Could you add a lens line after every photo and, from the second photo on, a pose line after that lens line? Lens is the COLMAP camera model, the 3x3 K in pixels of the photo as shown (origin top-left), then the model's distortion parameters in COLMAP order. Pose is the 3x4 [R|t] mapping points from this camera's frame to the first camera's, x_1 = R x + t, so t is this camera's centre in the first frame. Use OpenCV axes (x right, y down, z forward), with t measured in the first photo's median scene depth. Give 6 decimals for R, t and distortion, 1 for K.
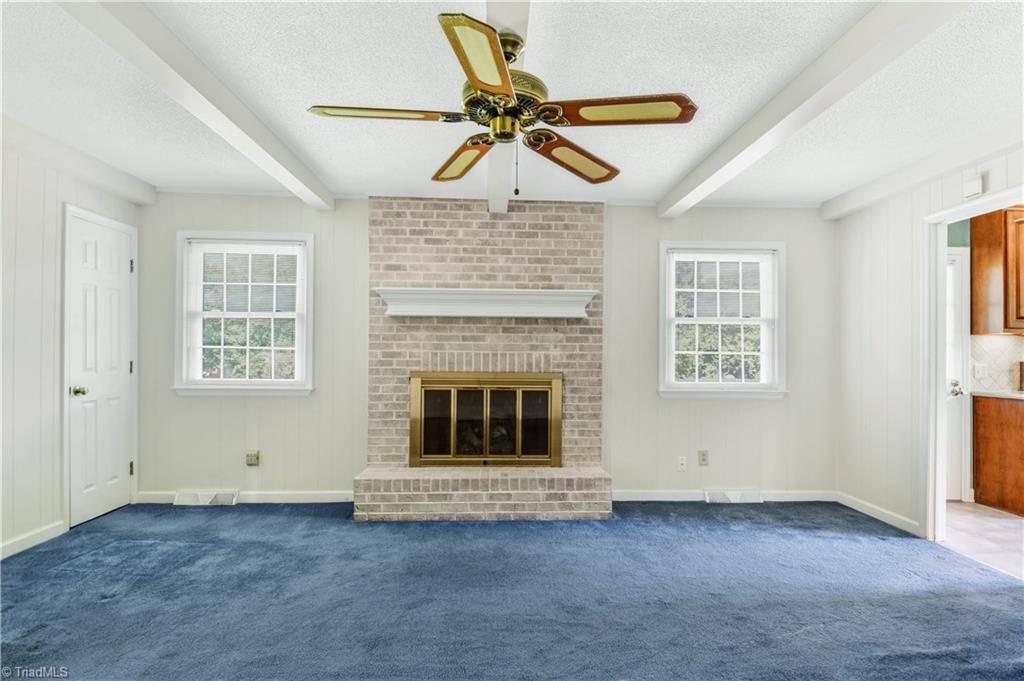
lens RADIAL K [[543.4, 0, 511.2], [0, 543.4, 344.3], [0, 0, 1]] dist [0.022193, -0.016387]
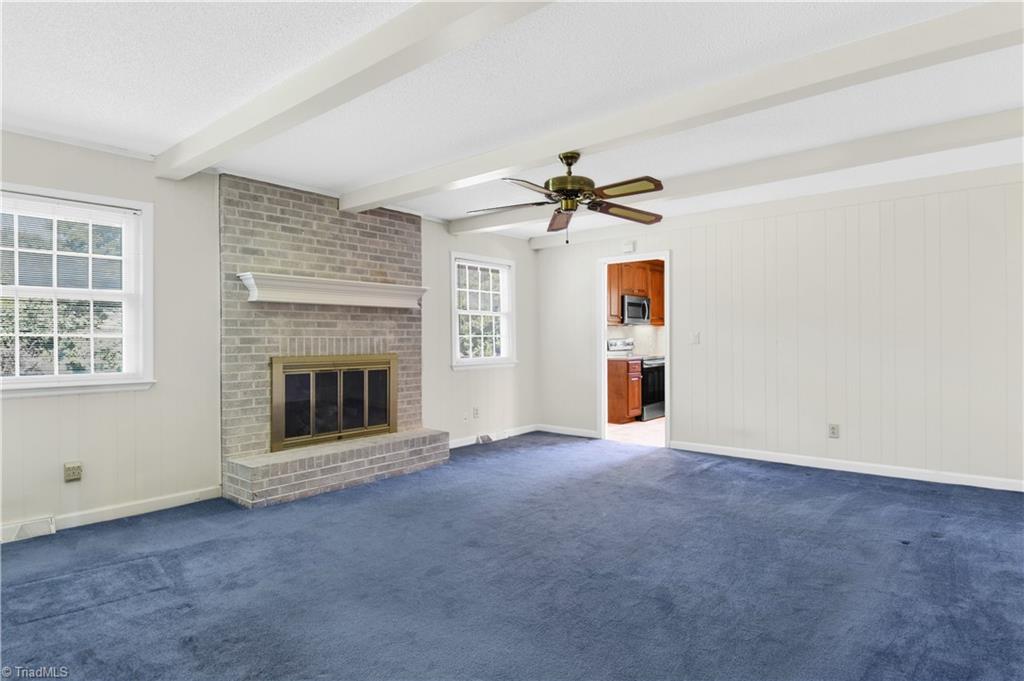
lens RADIAL K [[543.4, 0, 519.4], [0, 543.4, 335.9], [0, 0, 1]] dist [0.022193, -0.016387]
pose [[0.689357, -0.007584, 0.724382, -0.594014], [-0.001642, 0.999926, 0.012032, -0.002461], [-0.724420, -0.009484, 0.689294, -0.024488]]
